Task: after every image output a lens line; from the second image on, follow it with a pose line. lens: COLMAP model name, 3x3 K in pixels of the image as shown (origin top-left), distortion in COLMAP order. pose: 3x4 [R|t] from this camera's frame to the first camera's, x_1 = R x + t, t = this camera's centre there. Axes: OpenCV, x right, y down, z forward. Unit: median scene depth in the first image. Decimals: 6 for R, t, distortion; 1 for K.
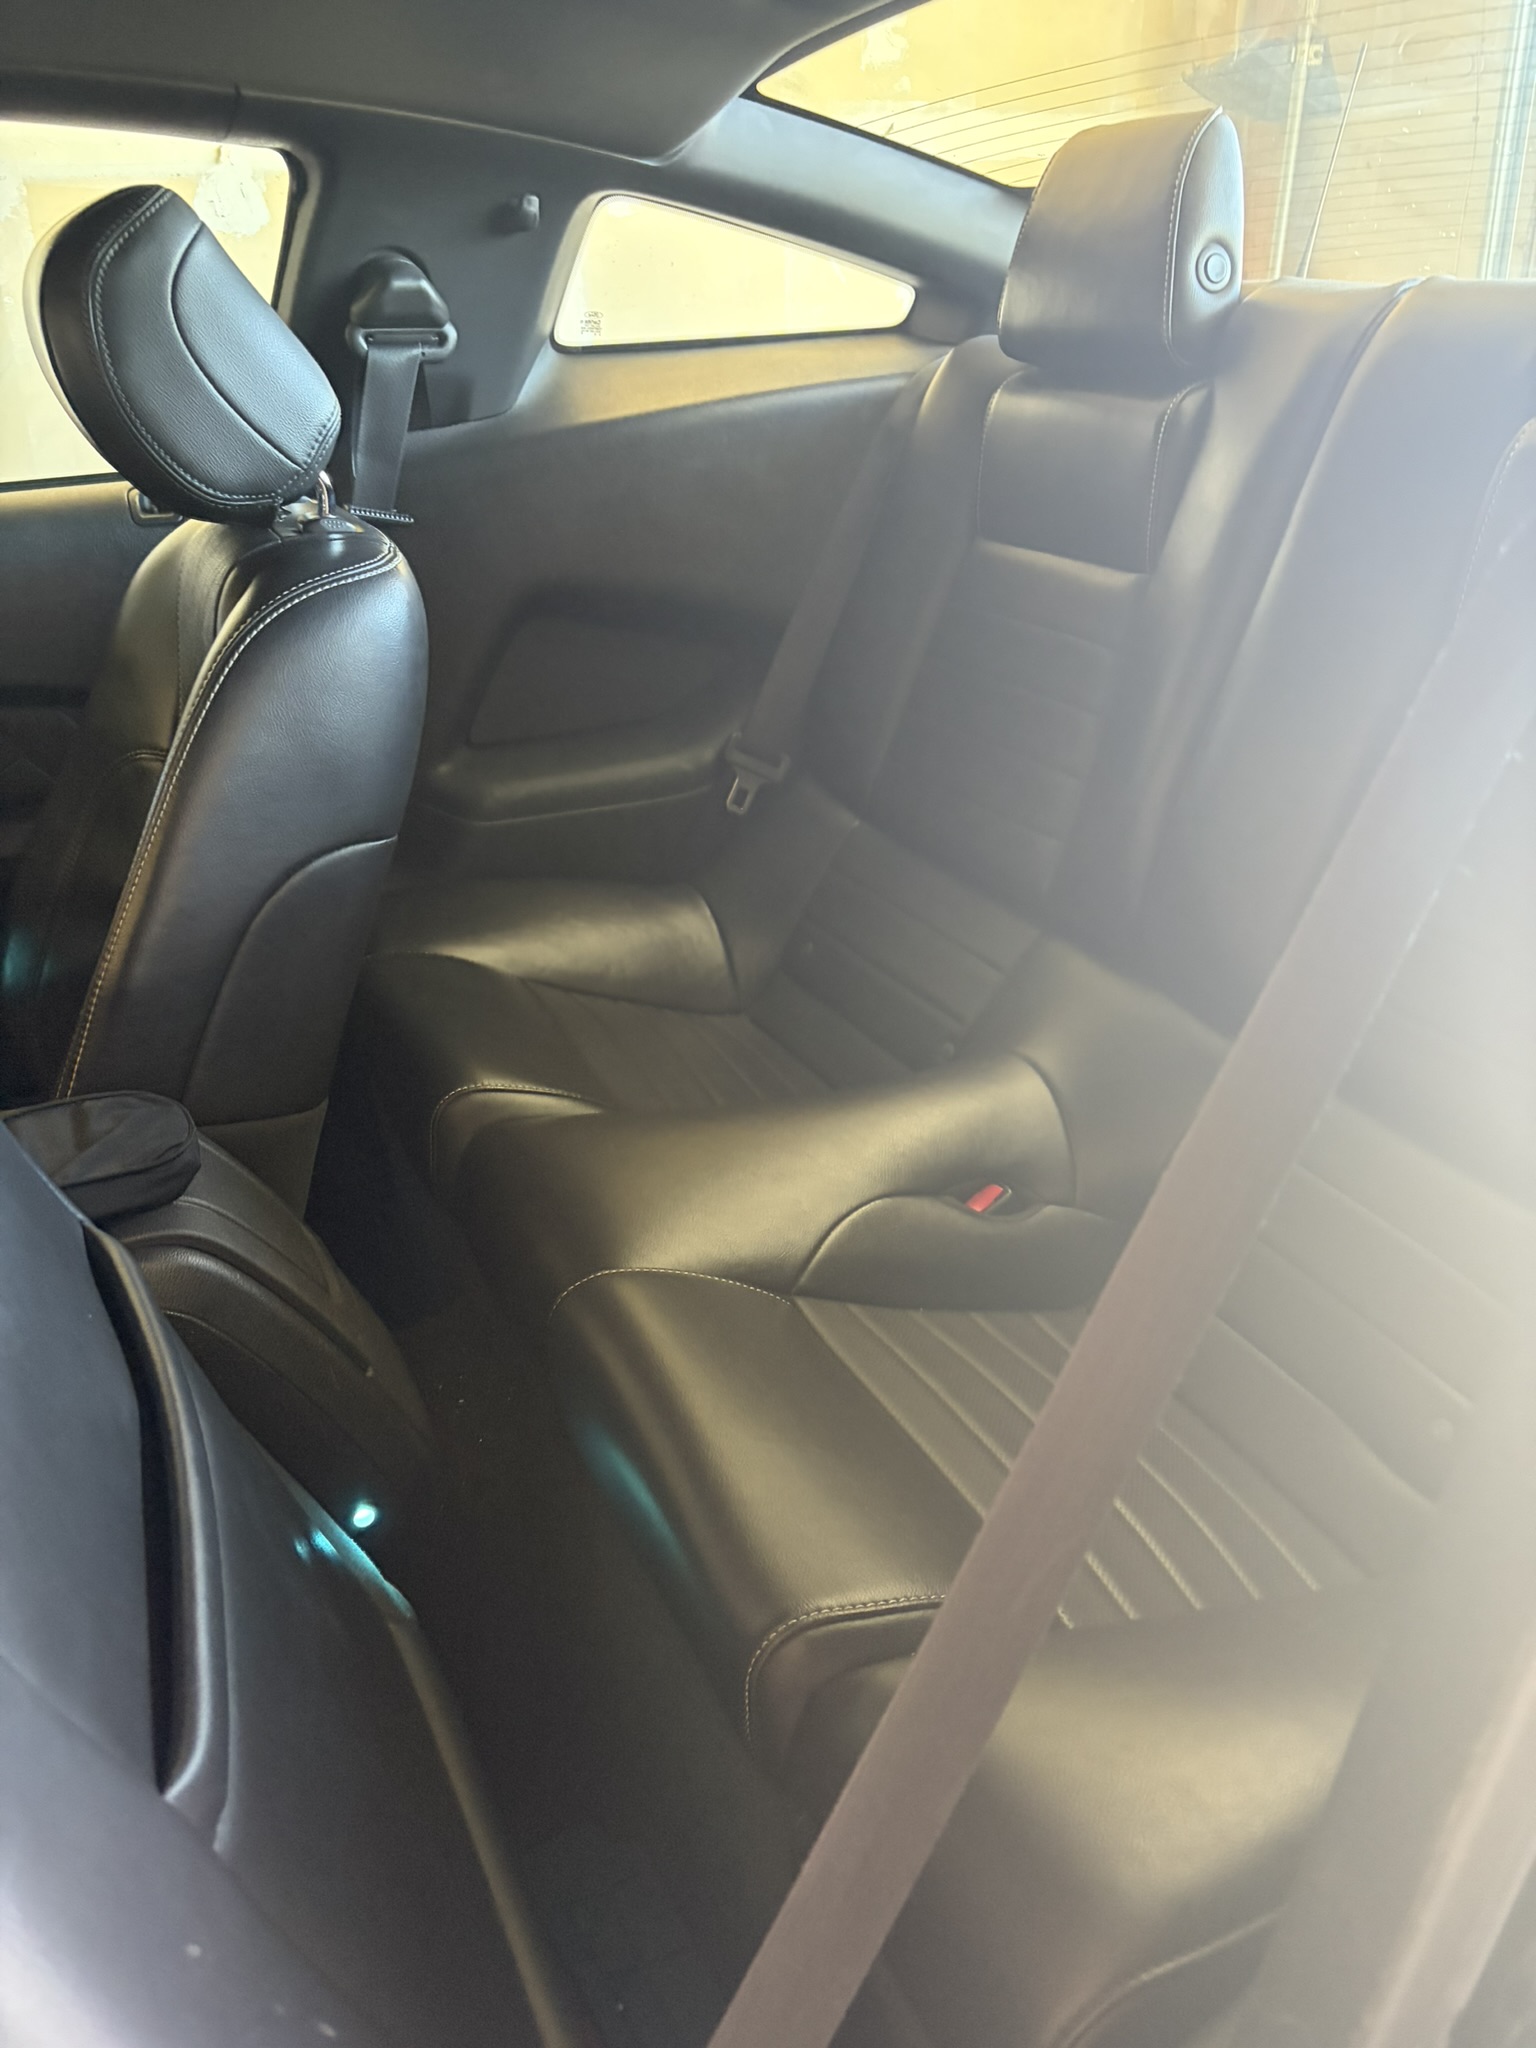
lens RADIAL K [[1533.6, 0, 768.0], [0, 1533.6, 1024.0], [0, 0, 1]] dist [0.077116, -0.102718]
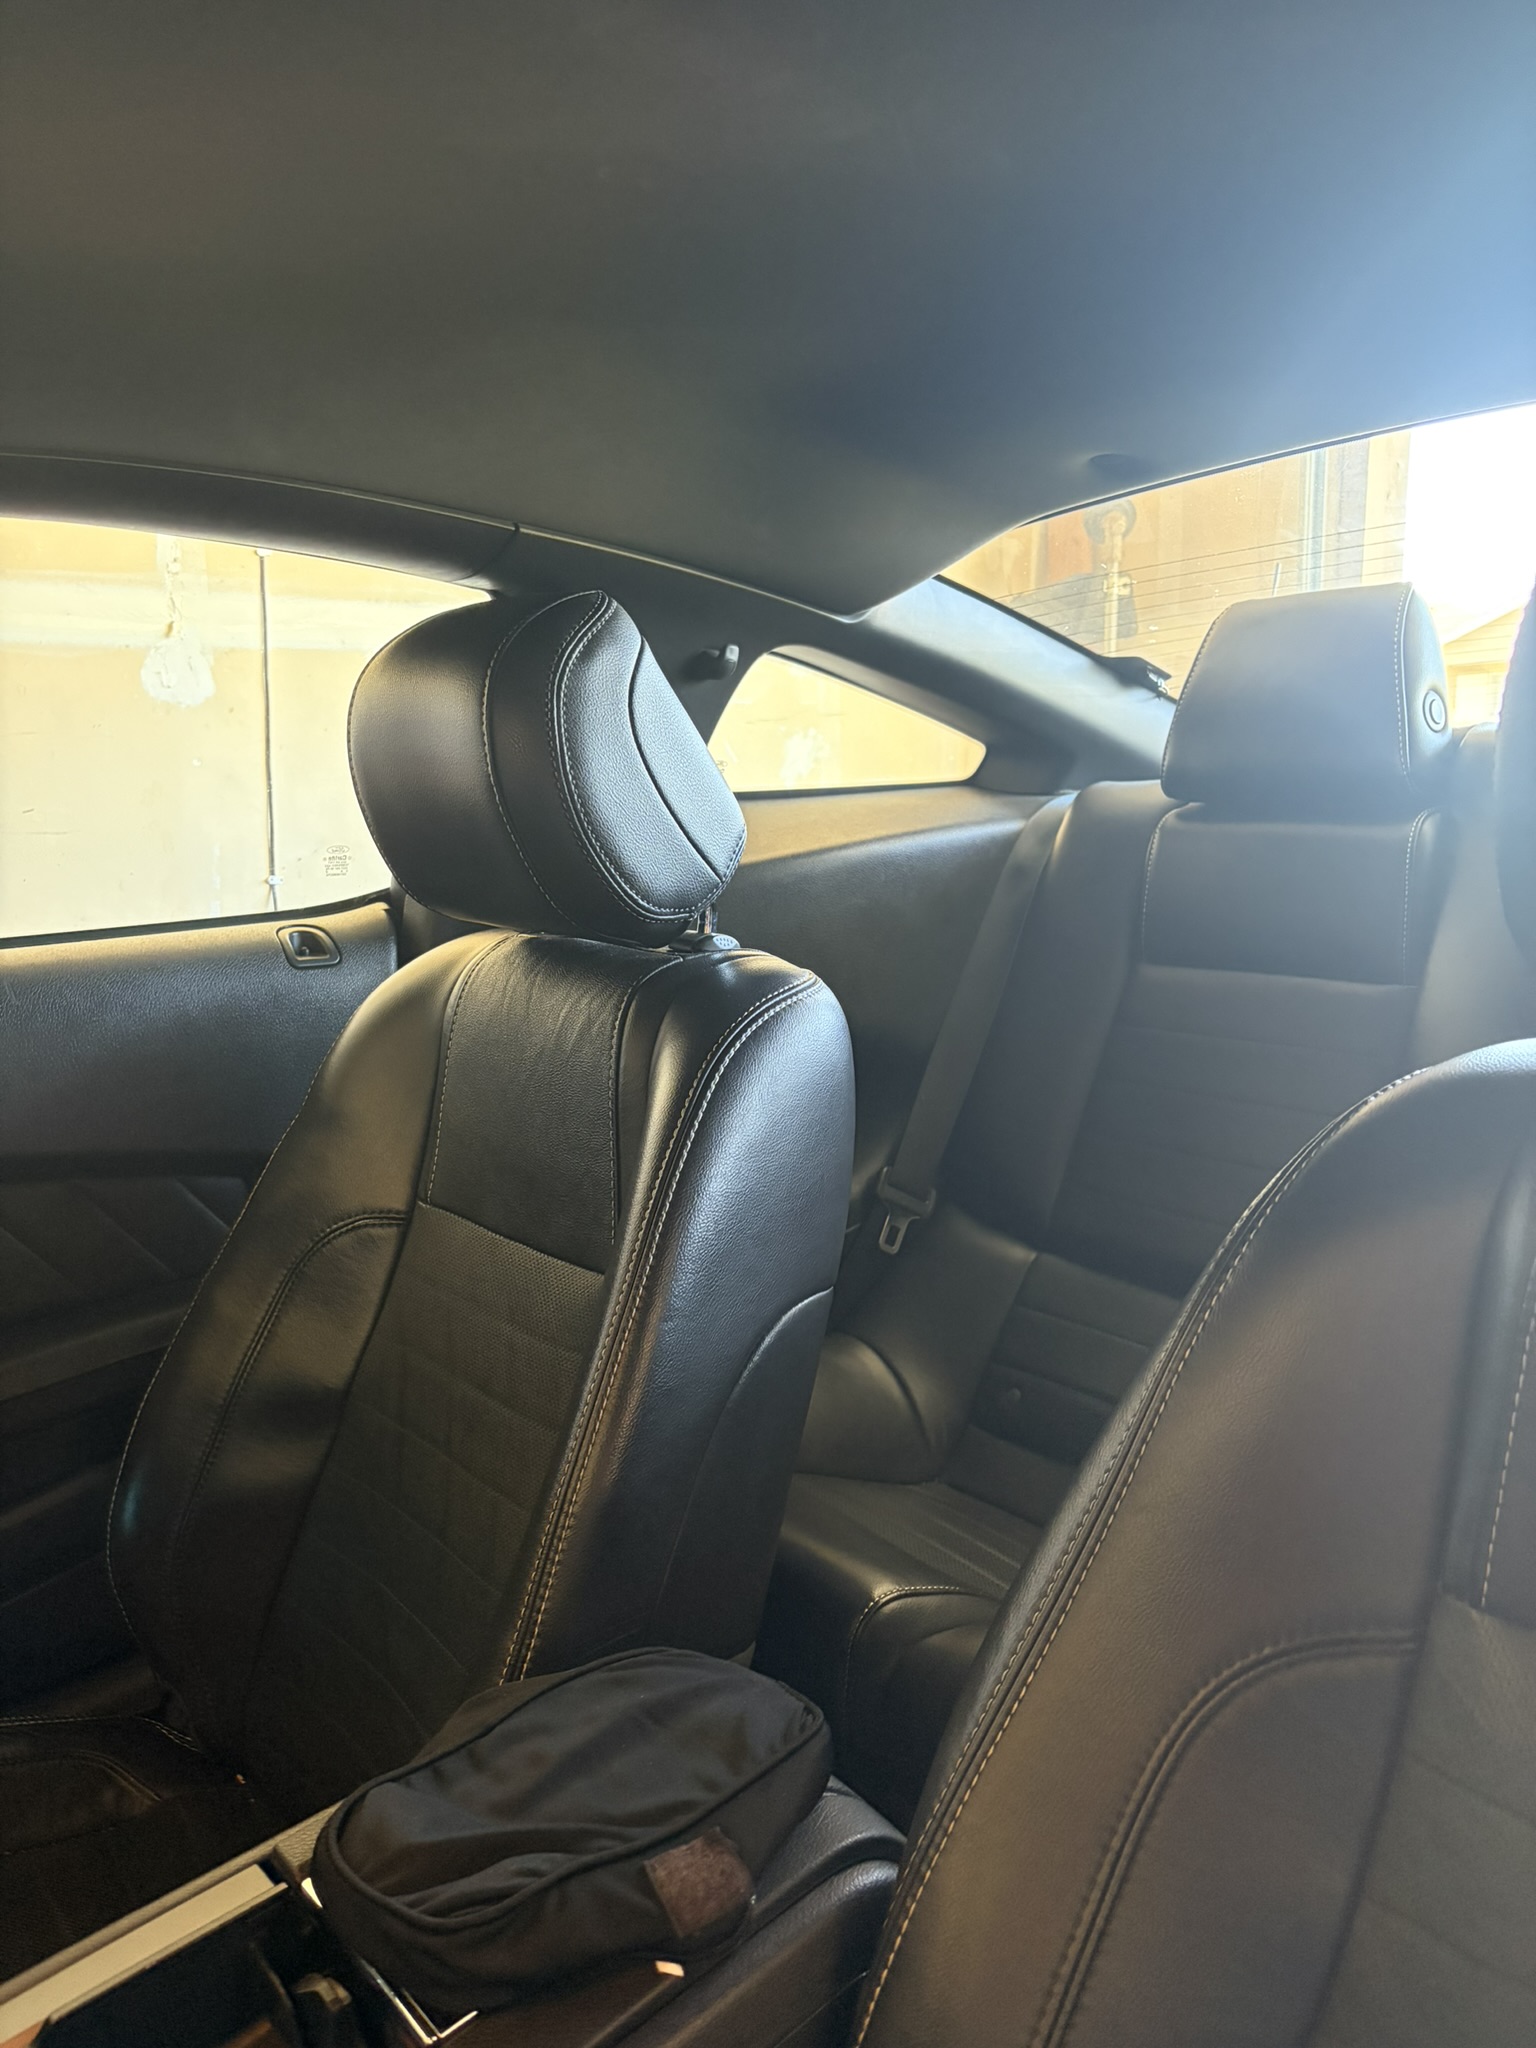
lens RADIAL K [[1529.0, 0, 768.0], [0, 1529.0, 1024.0], [0, 0, 1]] dist [0.043116, -0.048215]
pose [[0.974253, -0.029486, 0.223521, -0.314916], [0.092993, 0.955705, -0.279251, -0.020801], [-0.205386, 0.292847, 0.933840, 0.130497]]
